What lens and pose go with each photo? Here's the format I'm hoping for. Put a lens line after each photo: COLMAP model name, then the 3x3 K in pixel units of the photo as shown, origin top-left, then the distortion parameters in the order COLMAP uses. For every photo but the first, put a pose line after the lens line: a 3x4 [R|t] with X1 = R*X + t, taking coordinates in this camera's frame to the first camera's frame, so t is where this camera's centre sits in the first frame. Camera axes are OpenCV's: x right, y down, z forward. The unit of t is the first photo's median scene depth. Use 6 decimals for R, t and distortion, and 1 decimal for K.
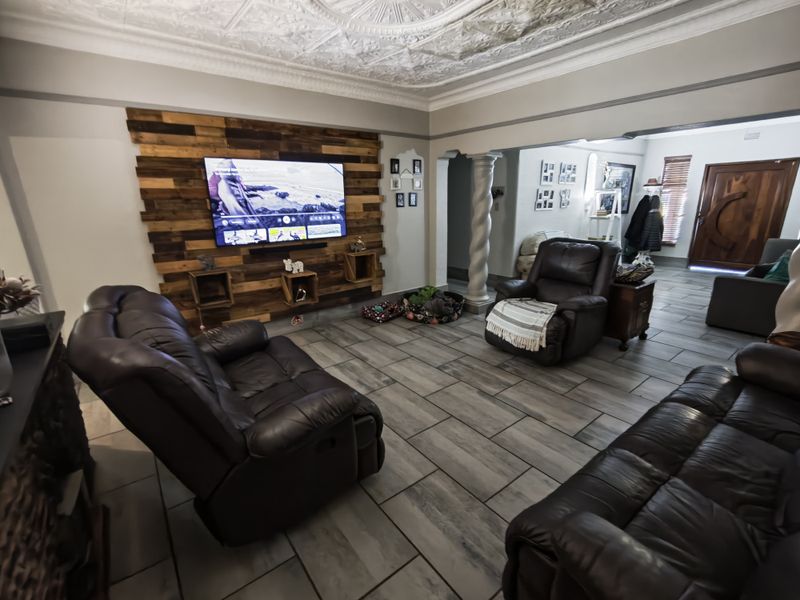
lens RADIAL K [[370.6, 0, 395.6], [0, 370.6, 300.7], [0, 0, 1]] dist [0.001648, -0.000111]
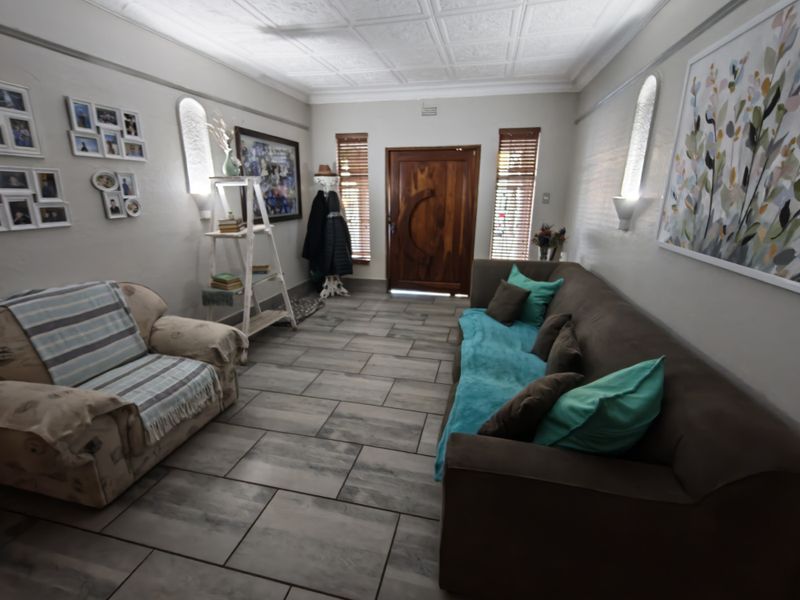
lens RADIAL K [[370.6, 0, 400.3], [0, 370.6, 299.5], [0, 0, 1]] dist [0.001648, -0.000111]
pose [[0.770663, -0.162104, 0.616280, 0.371695], [0.150161, 0.986066, 0.071593, -0.128252], [-0.619298, 0.037367, 0.784266, 0.434754]]
